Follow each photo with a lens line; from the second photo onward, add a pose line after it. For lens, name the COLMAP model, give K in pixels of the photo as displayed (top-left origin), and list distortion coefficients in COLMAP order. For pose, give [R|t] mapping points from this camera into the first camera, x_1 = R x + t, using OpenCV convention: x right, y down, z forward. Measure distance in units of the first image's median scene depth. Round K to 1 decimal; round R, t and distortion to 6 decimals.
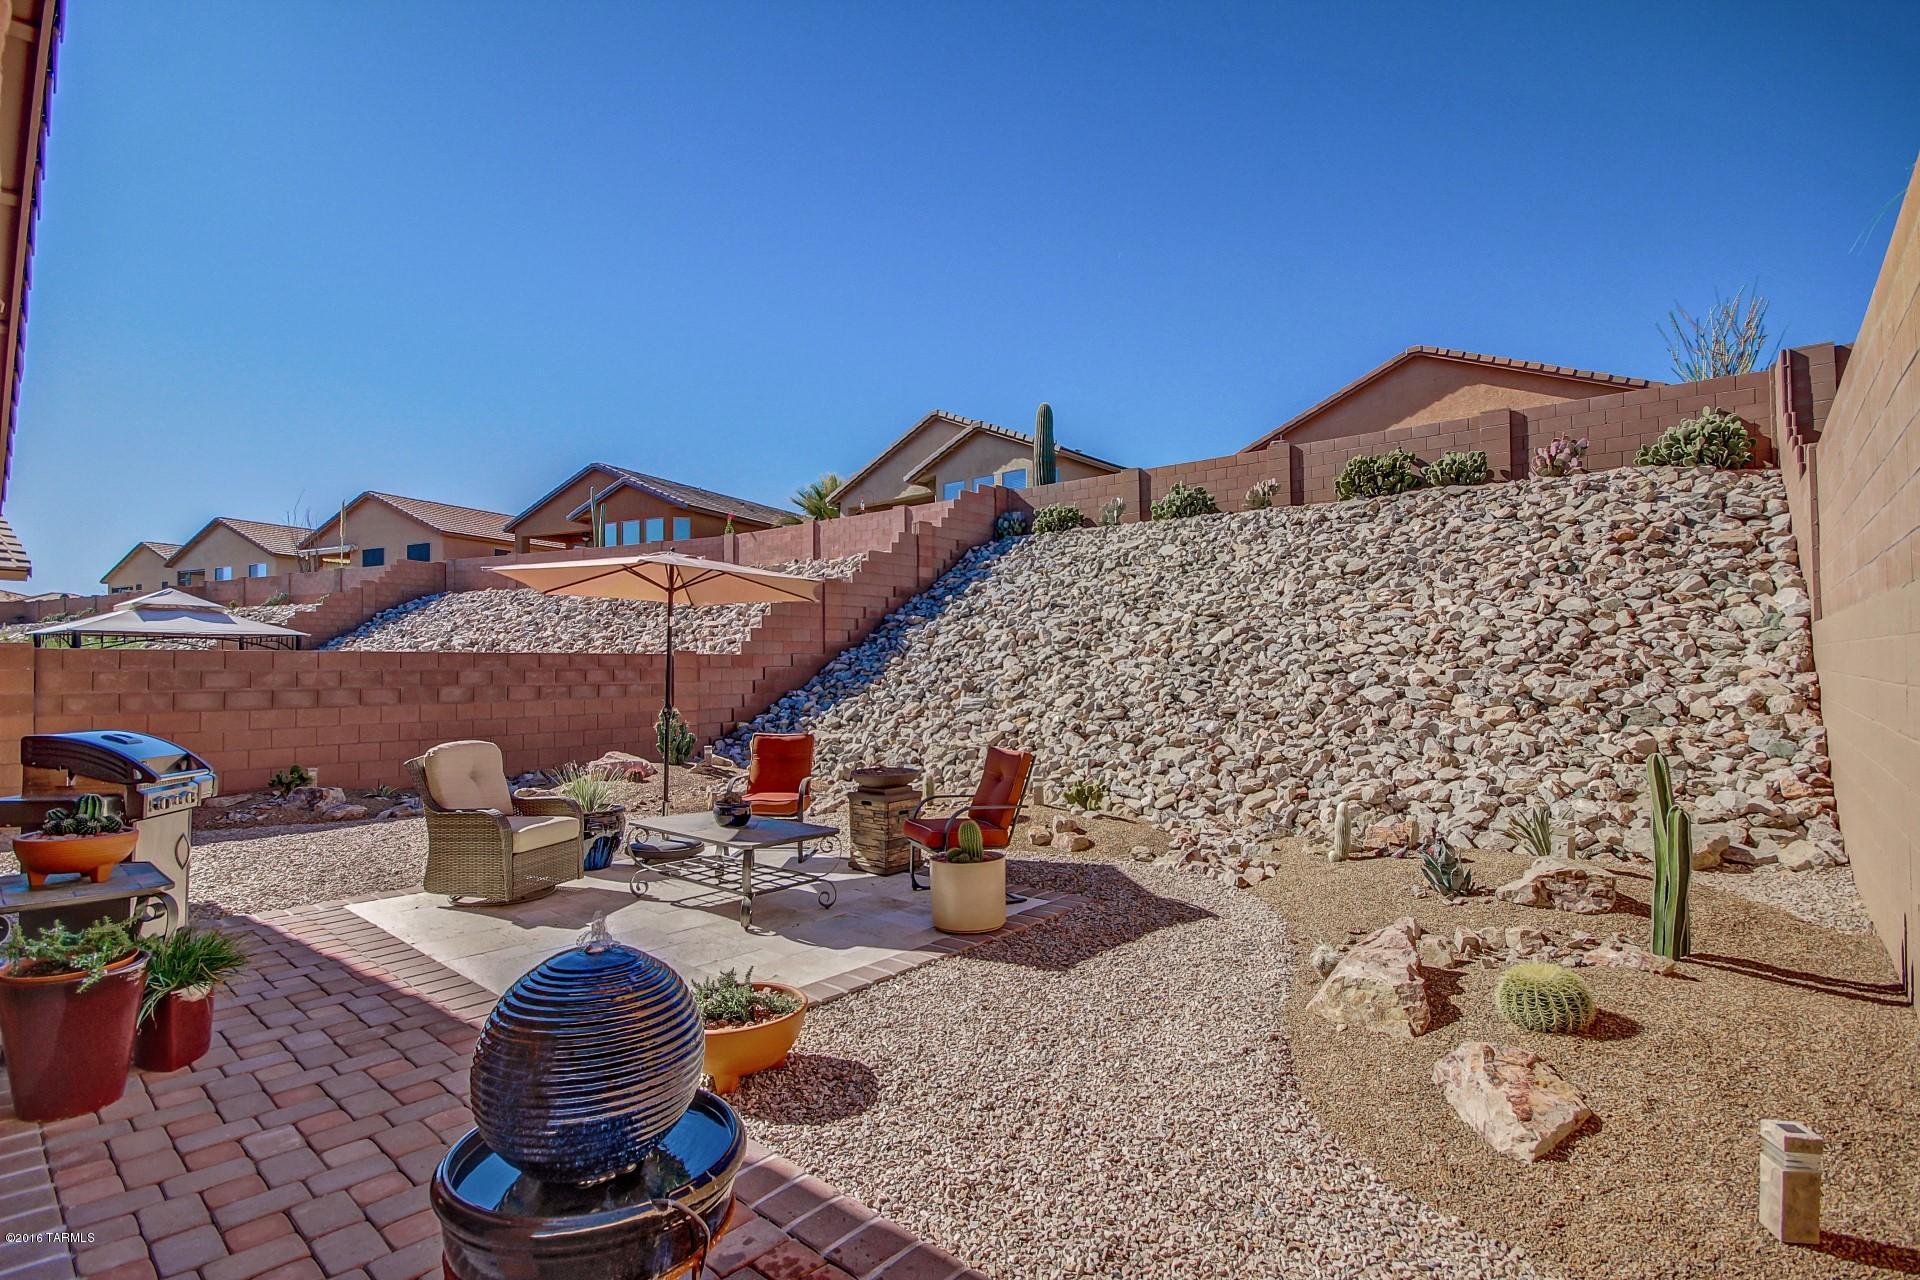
lens RADIAL K [[890.7, 0, 963.0], [0, 890.7, 640.9], [0, 0, 1]] dist [0.000907, 0.002720]
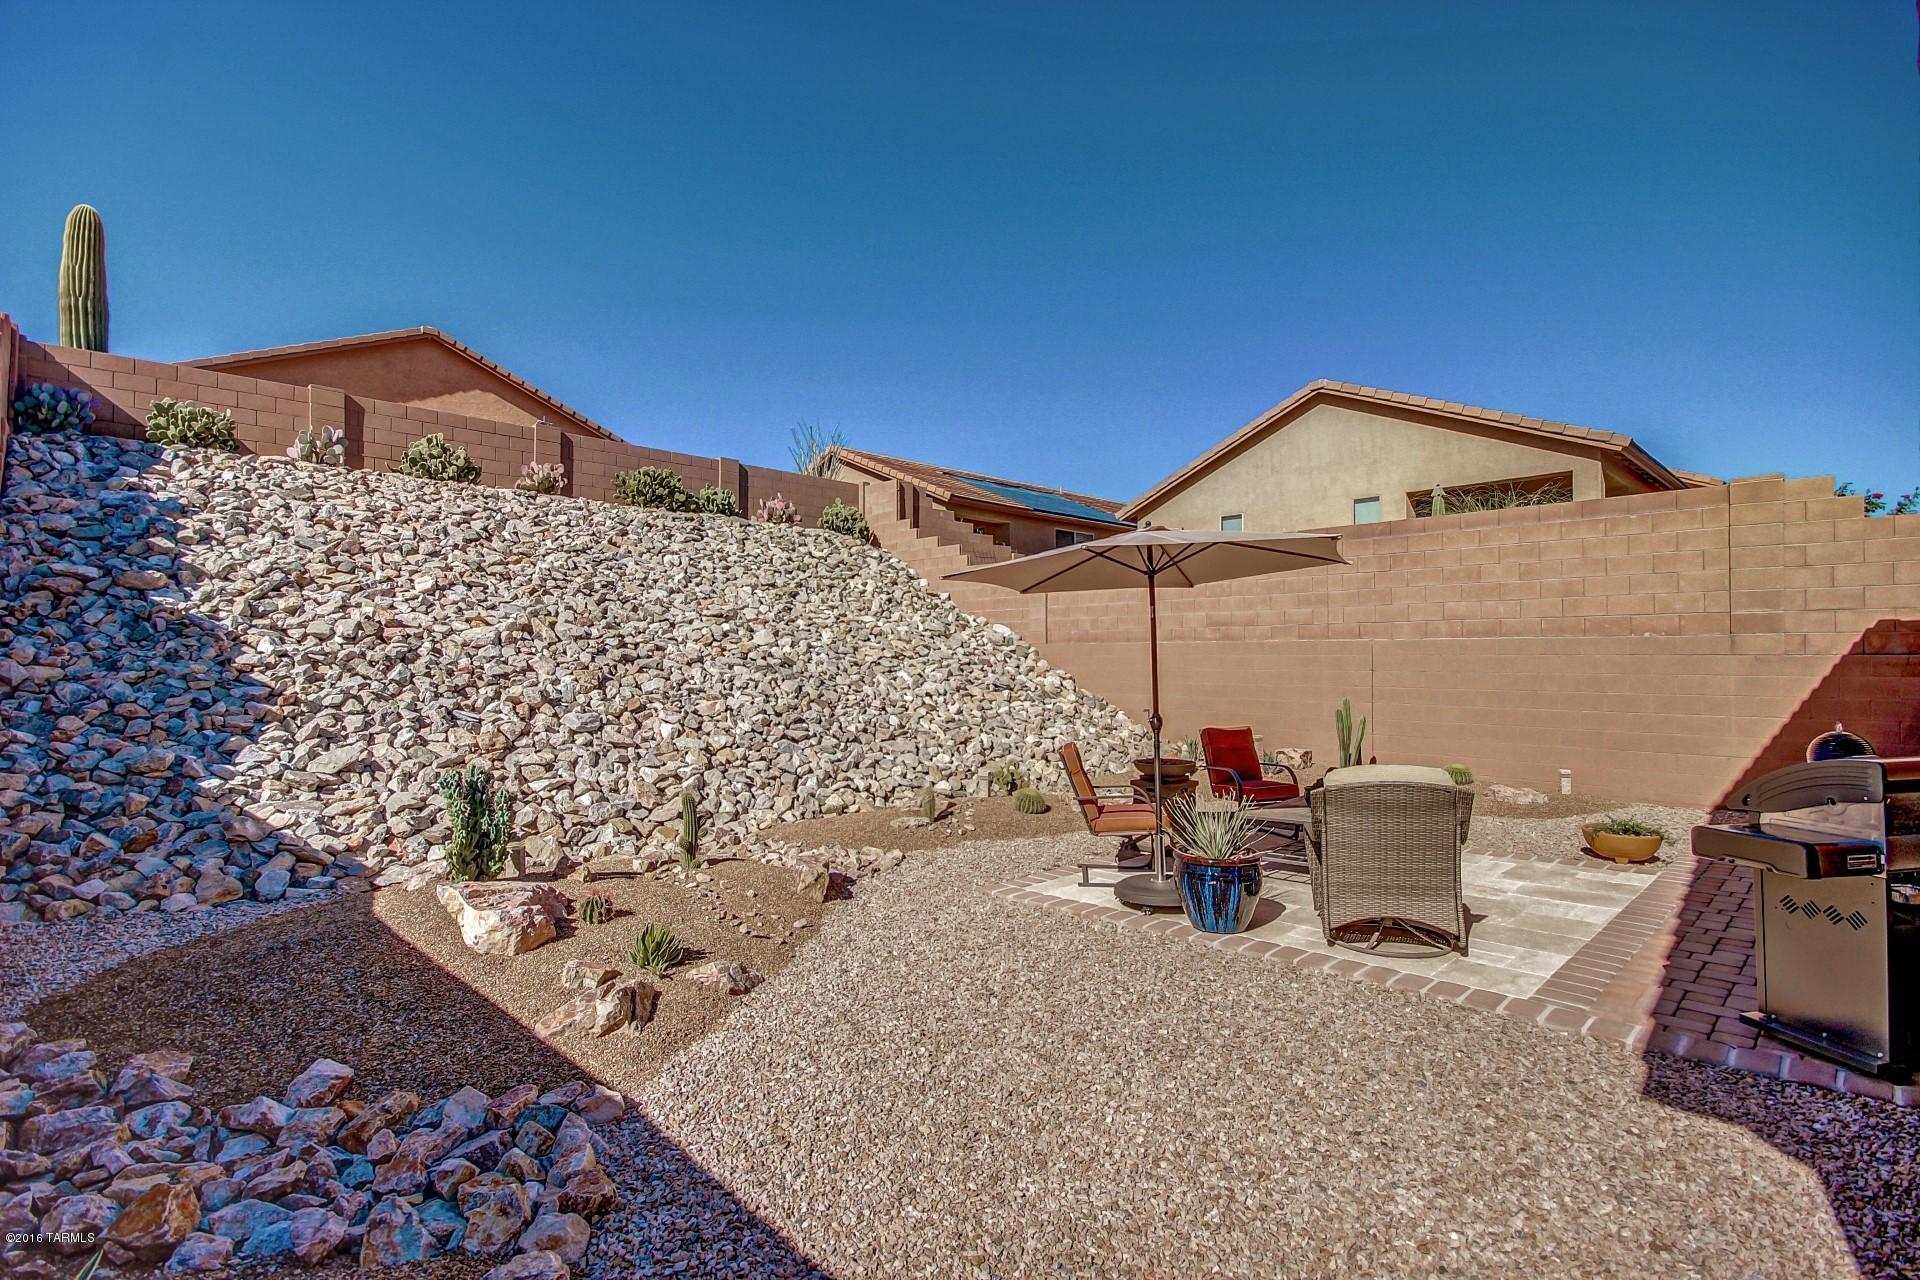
lens RADIAL K [[890.7, 0, 965.7], [0, 890.7, 647.2], [0, 0, 1]] dist [0.000907, 0.002720]
pose [[0.114926, 0.020350, 0.993166, -0.718037], [-0.024833, 0.999537, -0.017607, 0.018459], [-0.993064, -0.022640, 0.115378, 0.650499]]
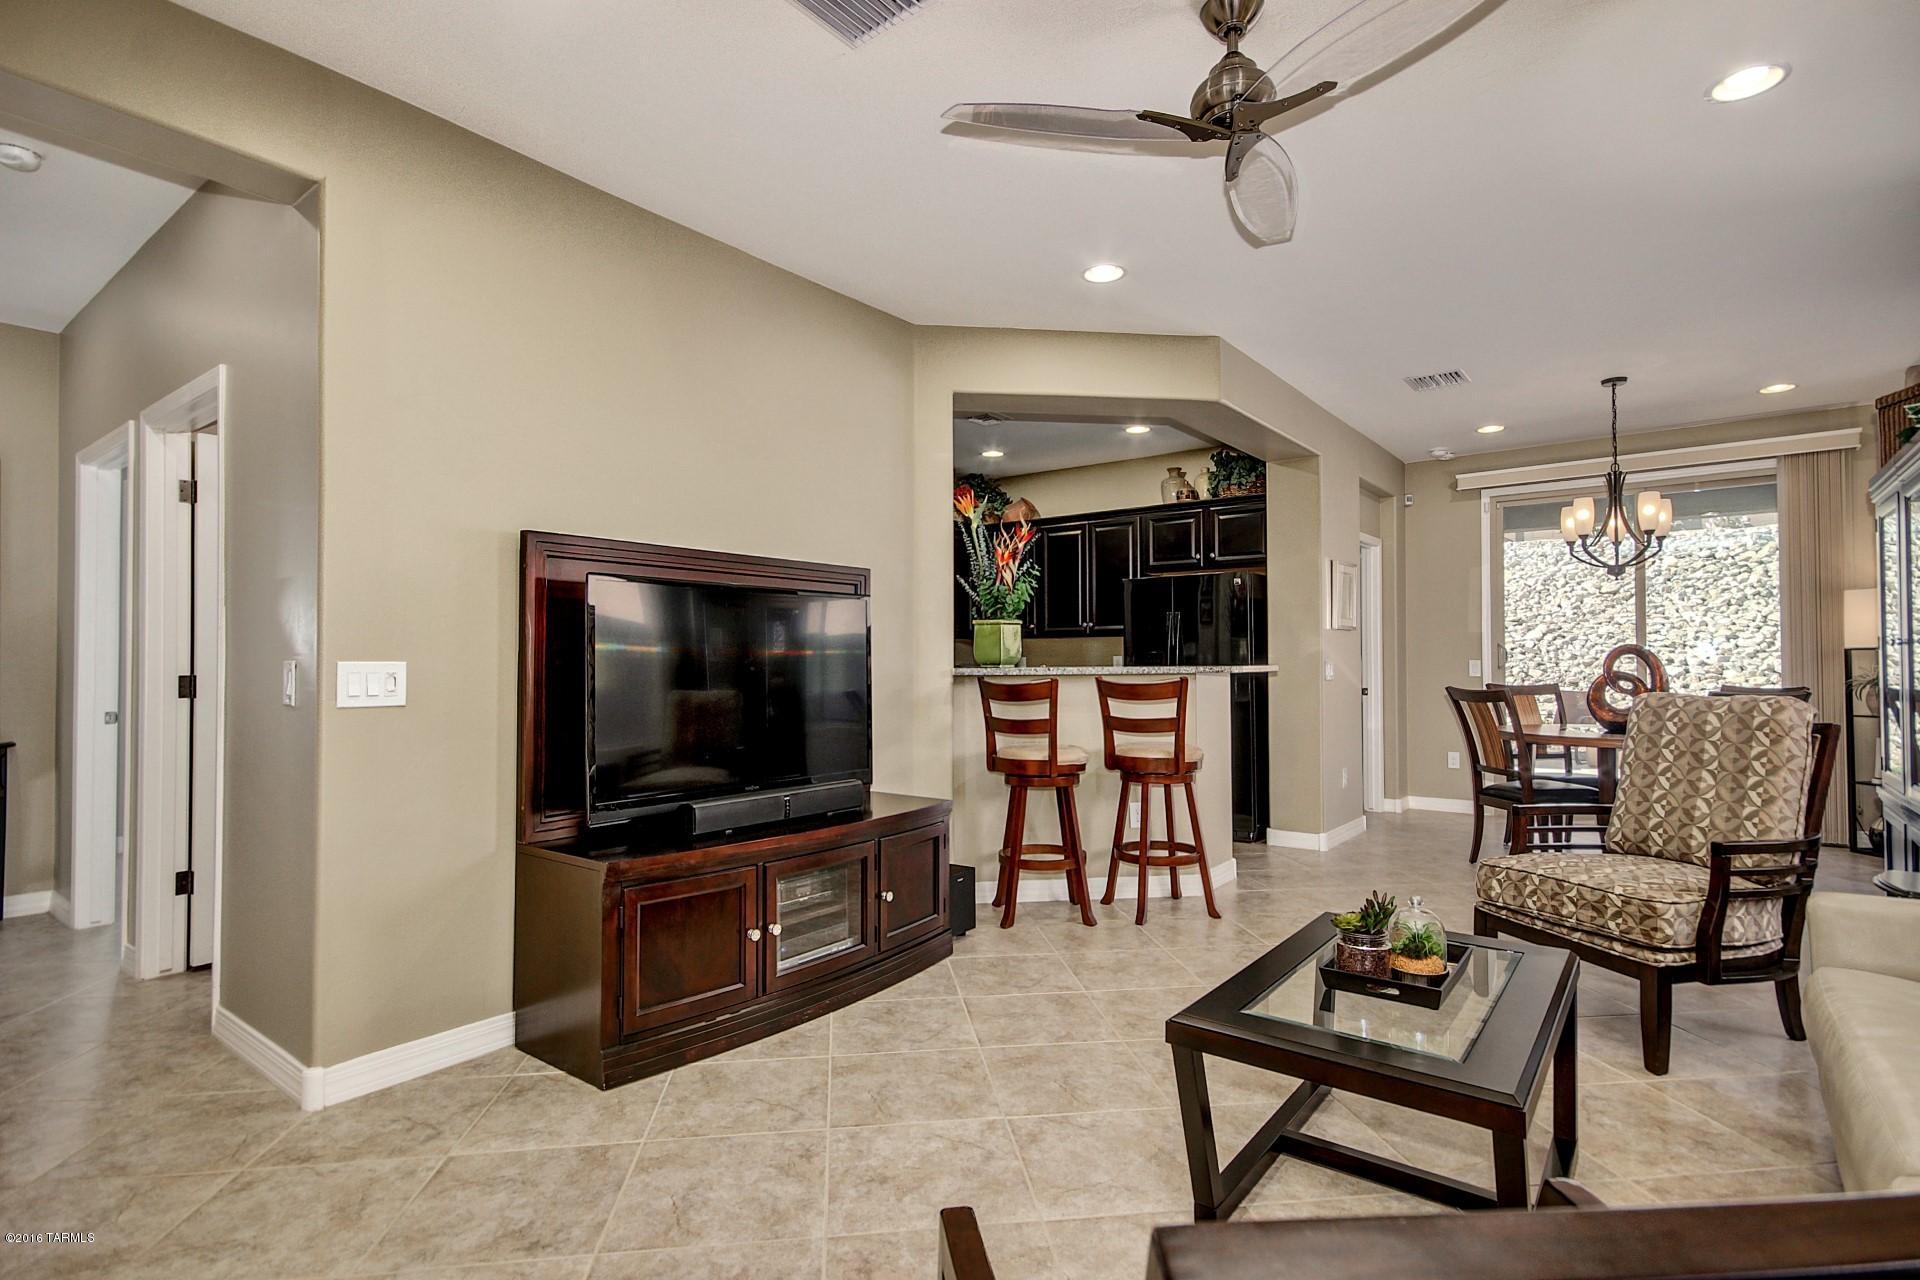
lens RADIAL K [[934.8, 0, 951.5], [0, 934.8, 648.5], [0, 0, 1]] dist [0.005841, -0.006283]
pose [[0.999282, 0.004432, 0.037639, -0.774617], [-0.004872, 0.999921, 0.011588, 0.004210], [-0.037584, -0.011764, 0.999224, -0.569322]]
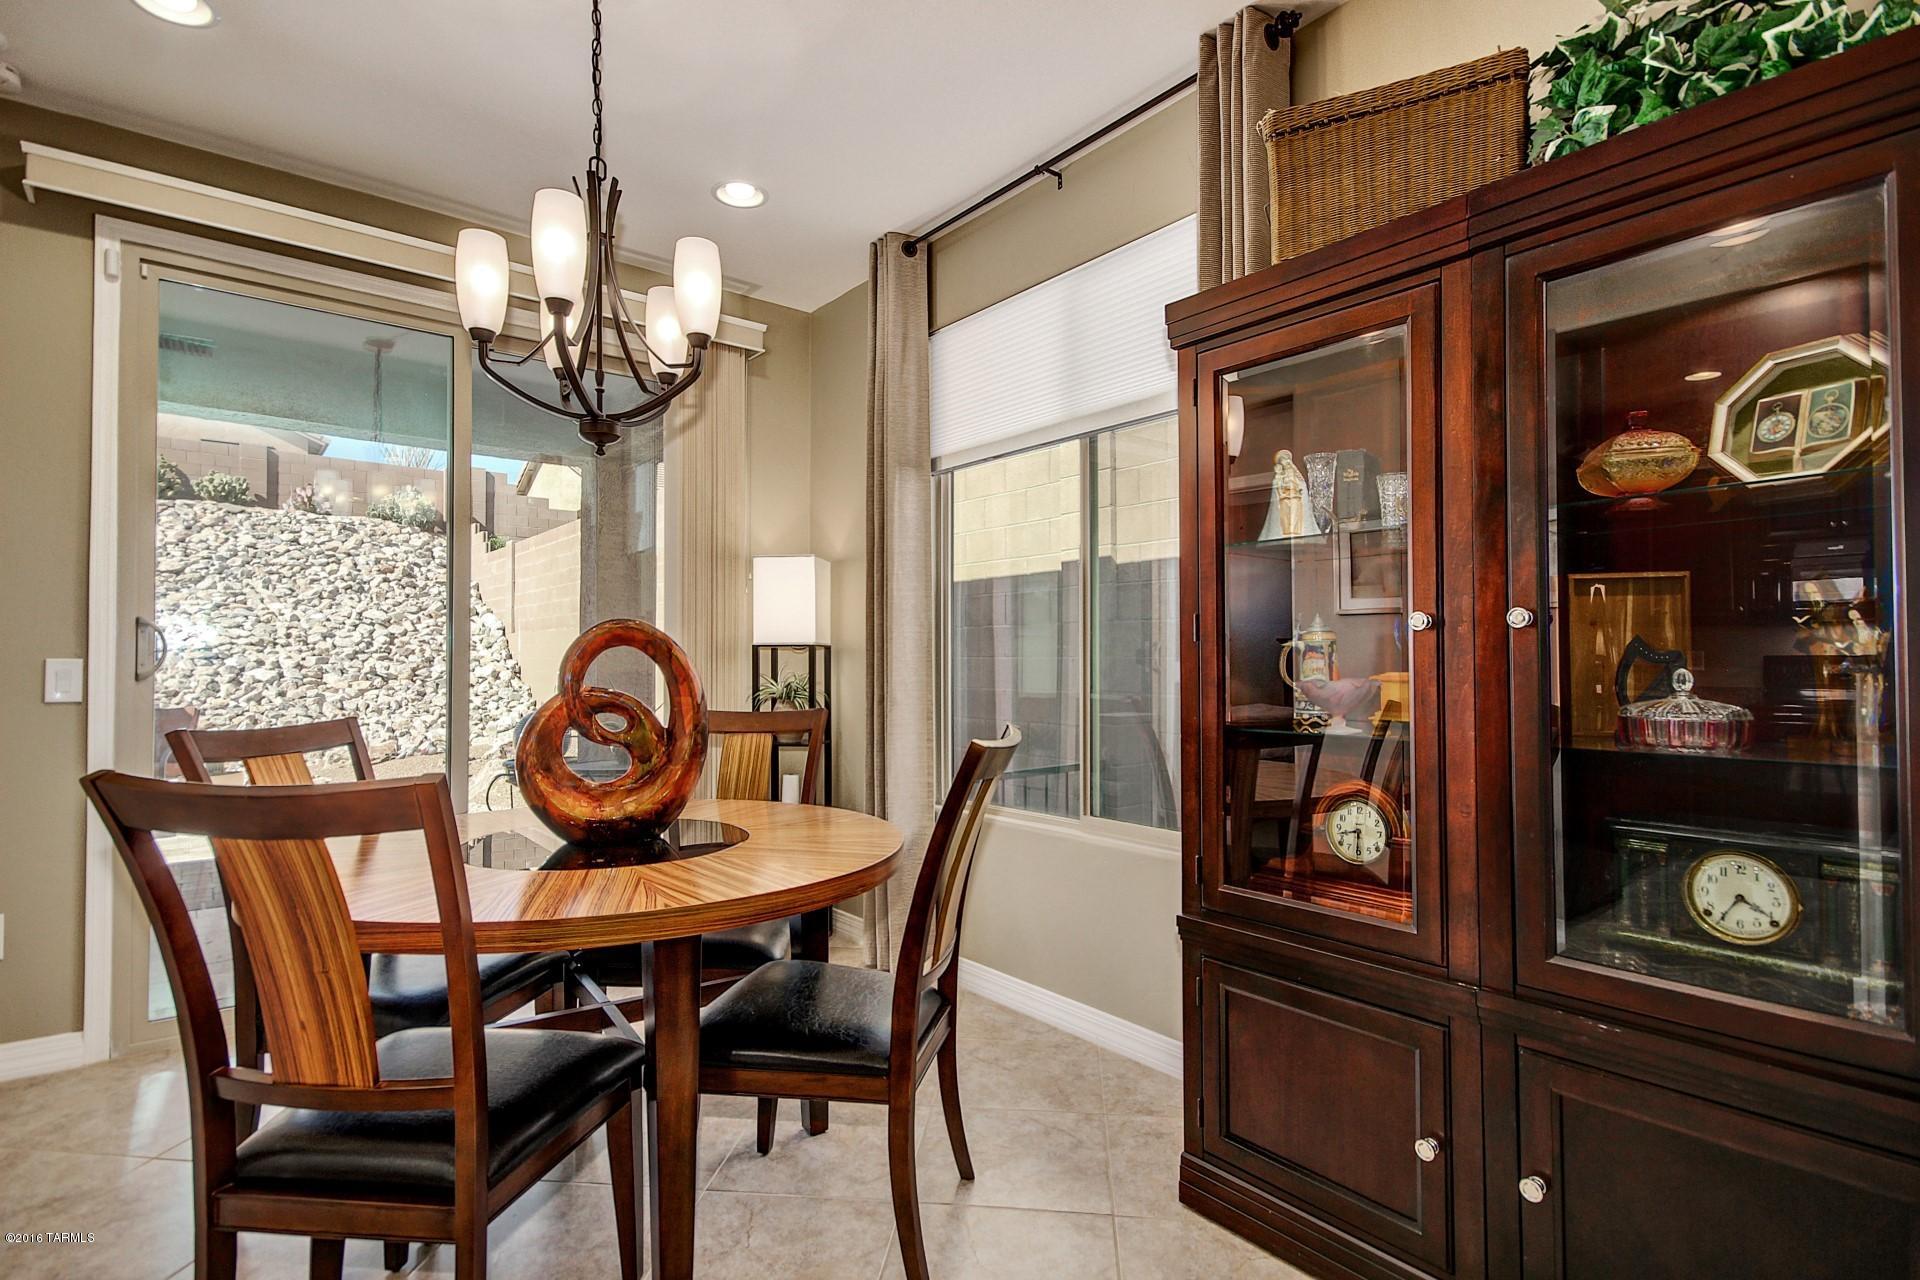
lens RADIAL K [[934.8, 0, 968.6], [0, 934.8, 646.2], [0, 0, 1]] dist [0.005841, -0.006283]
pose [[0.170834, 0.024153, 0.985004, -0.590505], [-0.028130, 0.999412, -0.019628, 0.012846], [-0.984898, -0.024356, 0.171413, -0.215009]]
